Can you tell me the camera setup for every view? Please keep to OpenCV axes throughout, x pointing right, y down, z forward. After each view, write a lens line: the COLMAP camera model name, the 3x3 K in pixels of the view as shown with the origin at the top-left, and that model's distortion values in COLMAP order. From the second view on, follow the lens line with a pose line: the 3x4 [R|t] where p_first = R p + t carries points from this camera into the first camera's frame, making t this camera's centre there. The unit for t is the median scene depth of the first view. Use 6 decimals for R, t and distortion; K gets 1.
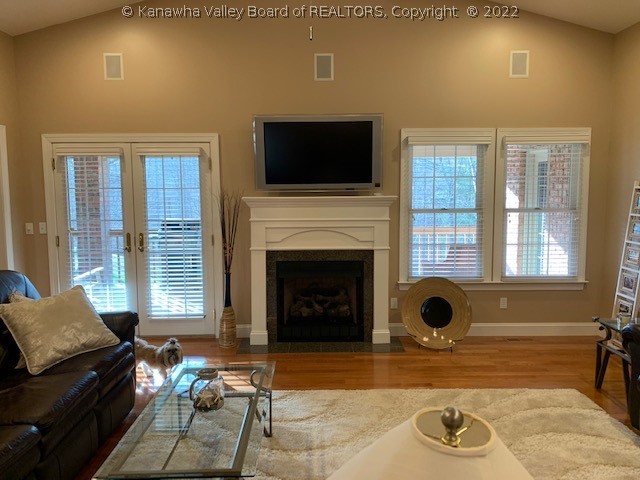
lens RADIAL K [[493.5, 0, 320.0], [0, 493.5, 240.0], [0, 0, 1]] dist [0.095036, -0.171268]
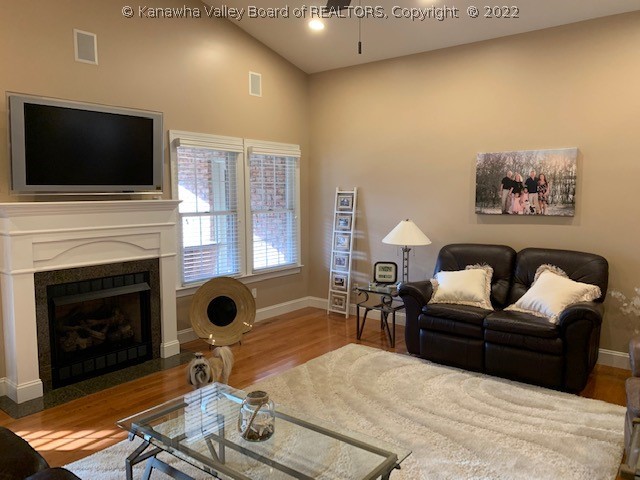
lens RADIAL K [[484.8, 0, 320.0], [0, 484.8, 240.0], [0, 0, 1]] dist [0.004631, -0.000245]
pose [[0.623828, -0.074218, 0.778030, -0.402800], [0.087248, 0.995872, 0.025043, -0.009188], [-0.776677, 0.052259, 0.627728, 0.192886]]
